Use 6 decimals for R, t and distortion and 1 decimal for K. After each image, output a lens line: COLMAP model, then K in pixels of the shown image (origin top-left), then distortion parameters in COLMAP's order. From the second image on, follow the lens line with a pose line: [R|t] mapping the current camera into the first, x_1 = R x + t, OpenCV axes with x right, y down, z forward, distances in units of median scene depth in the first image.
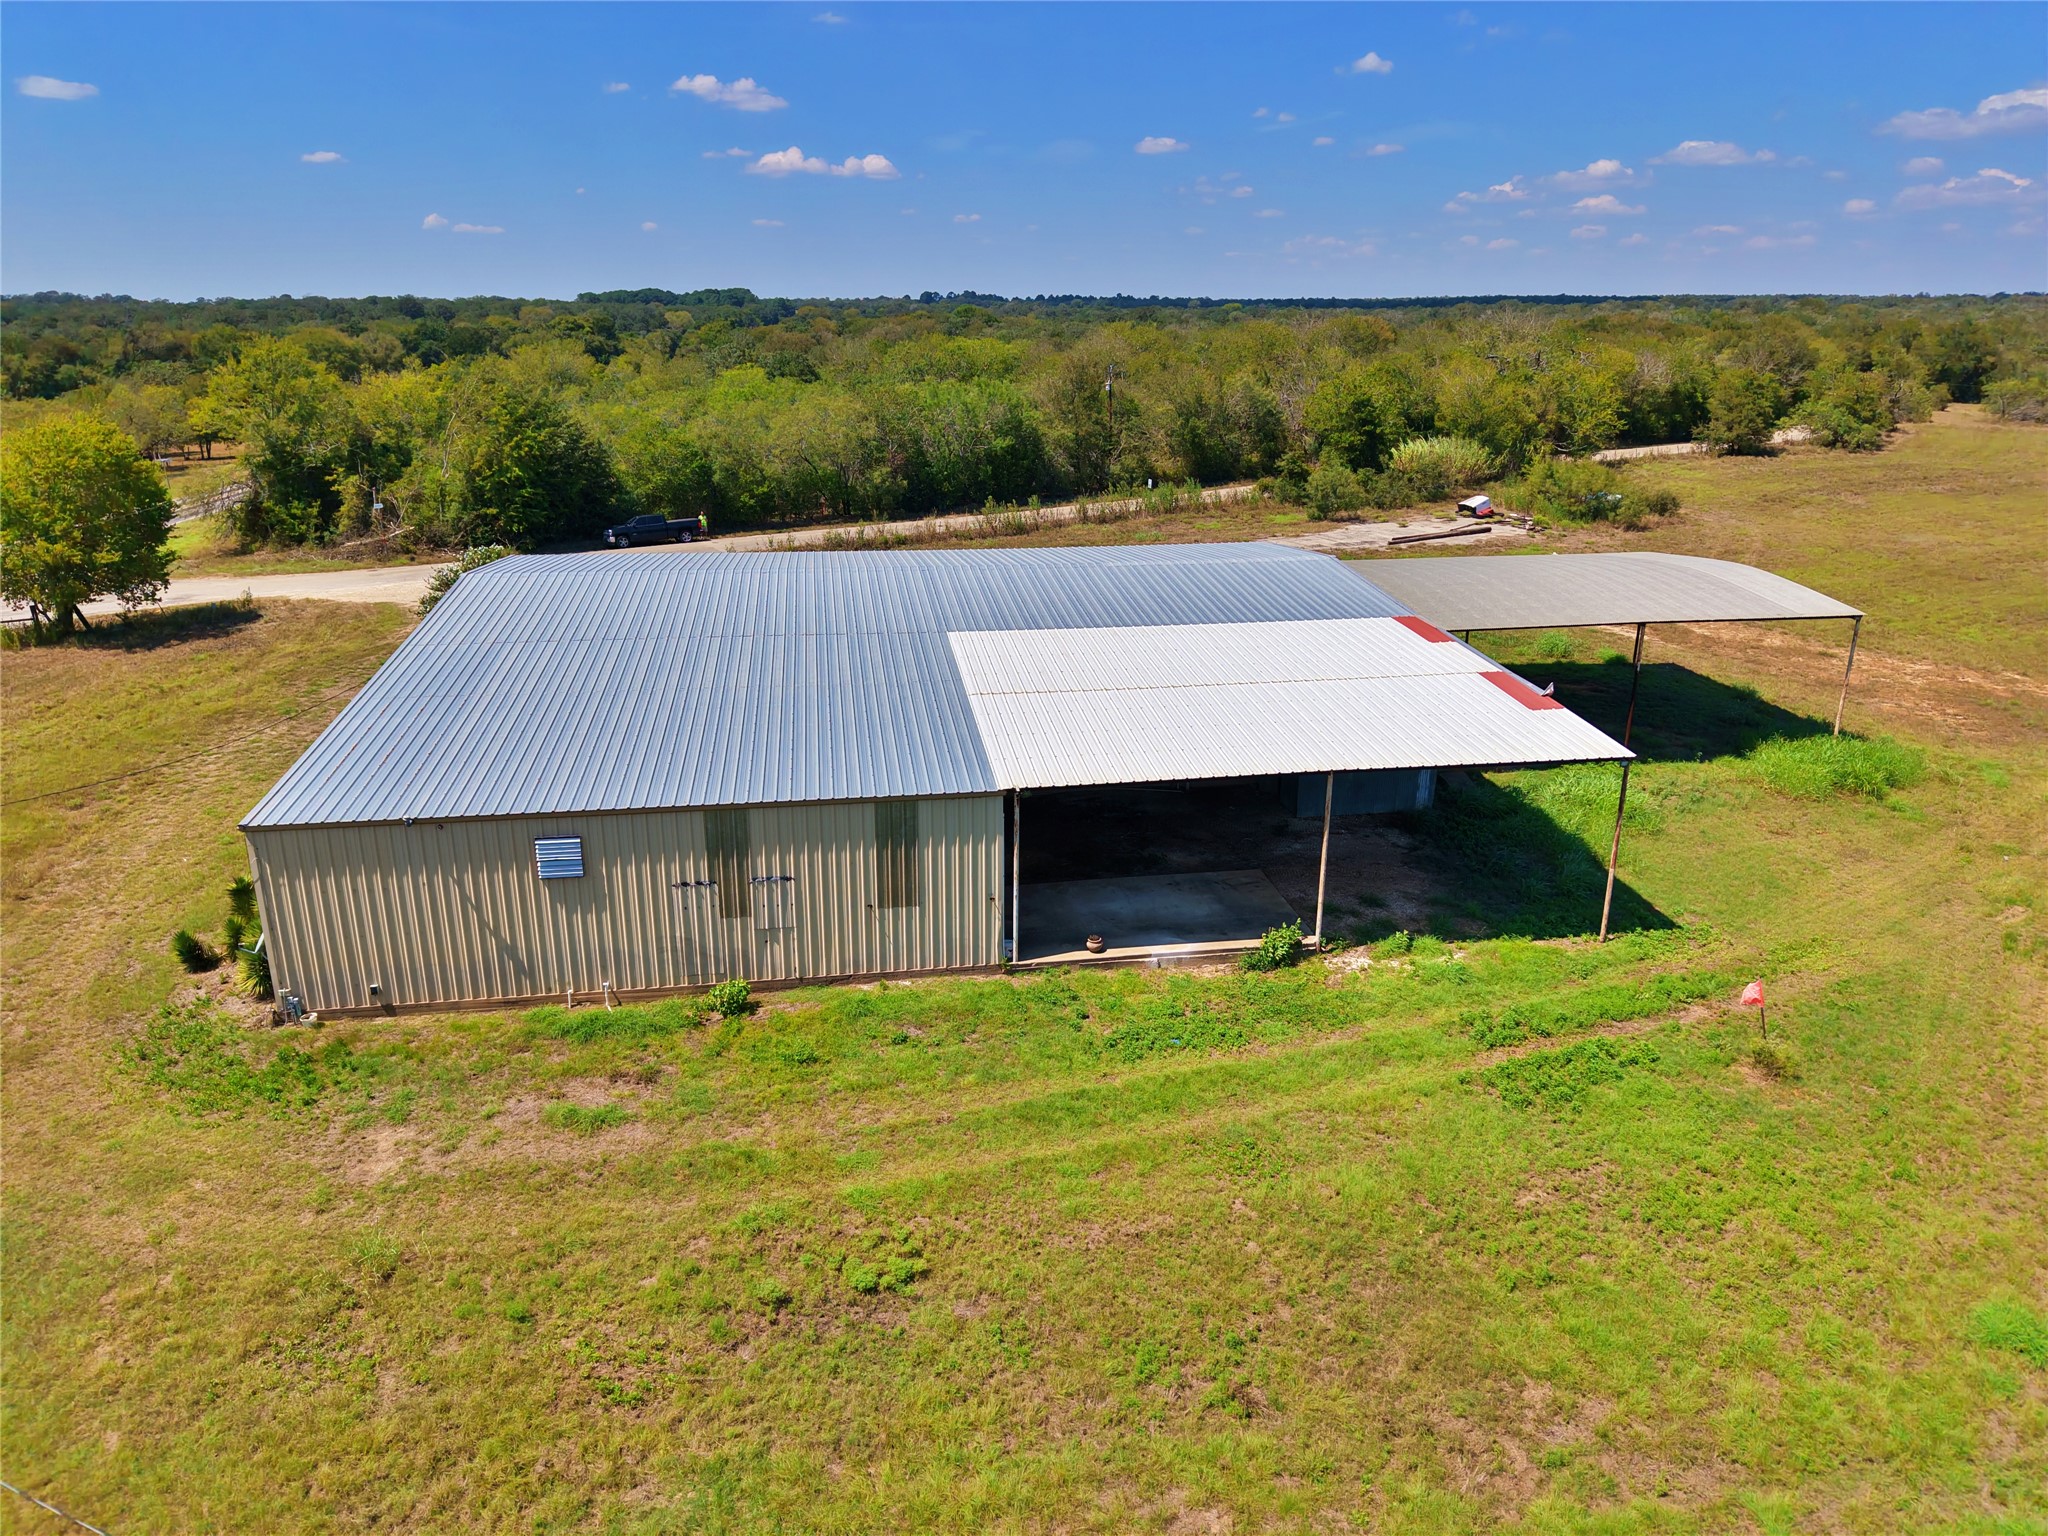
lens RADIAL K [[1376.4, 0, 1024.0], [0, 1376.4, 768.0], [0, 0, 1]] dist [0.006133, -0.003980]
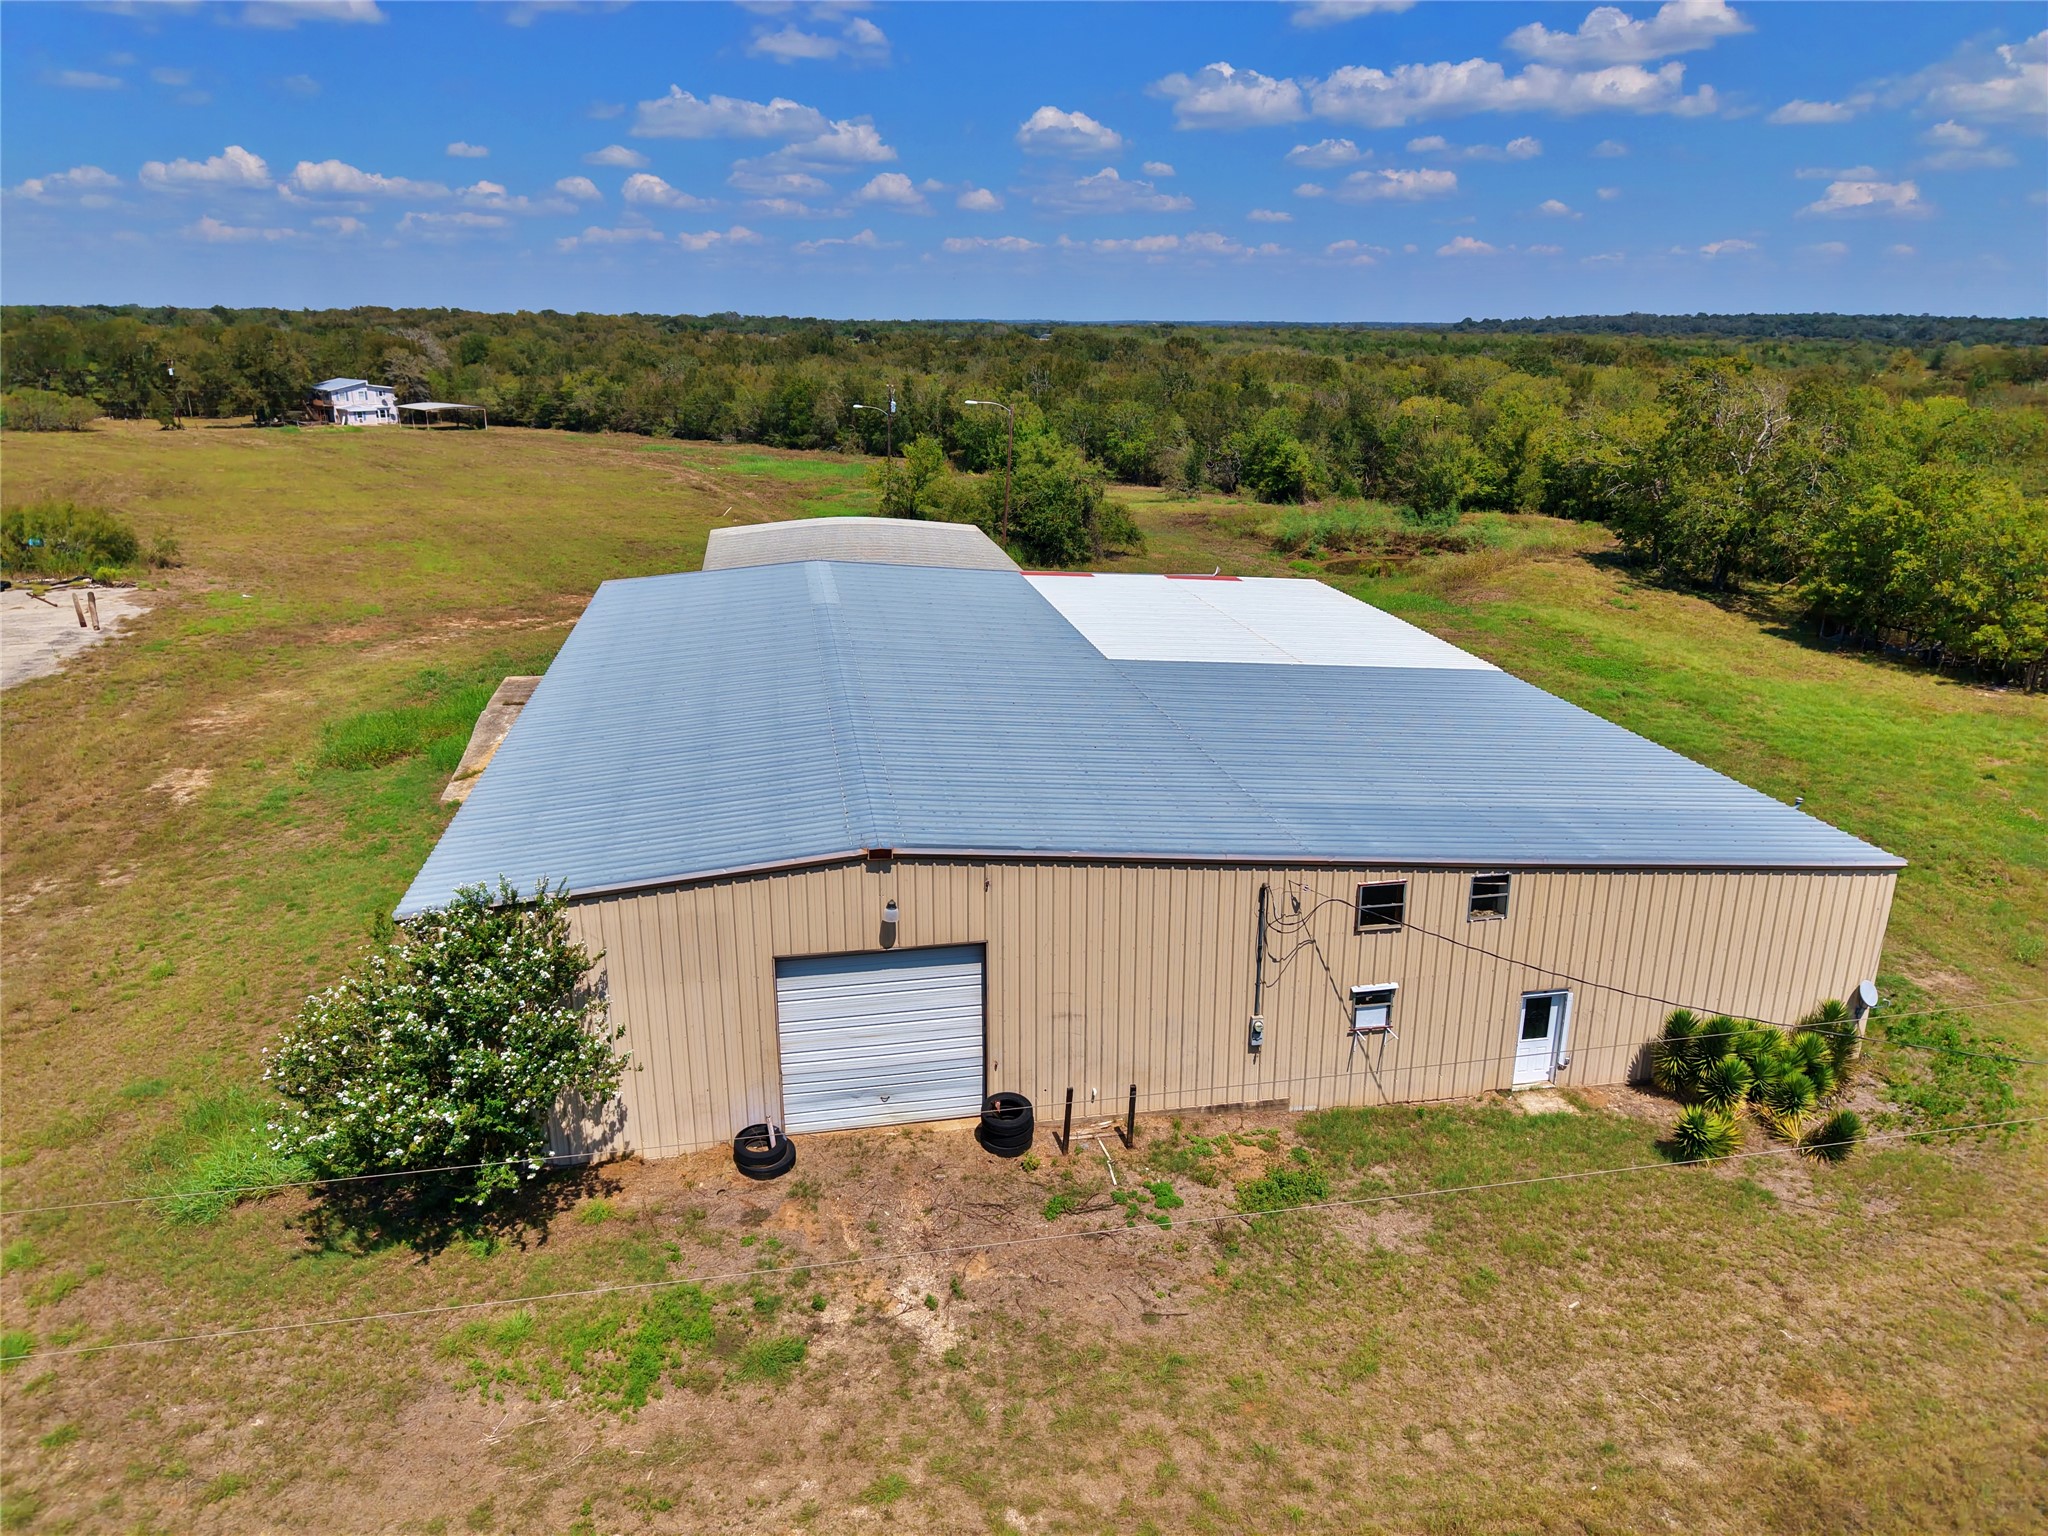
lens RADIAL K [[1376.4, 0, 1024.0], [0, 1376.4, 768.0], [0, 0, 1]] dist [0.006133, -0.003980]
pose [[-0.038610, -0.306192, 0.951186, -1.069337], [0.309474, 0.901430, 0.302737, -0.365439], [-0.950124, 0.306056, 0.059954, 1.118386]]
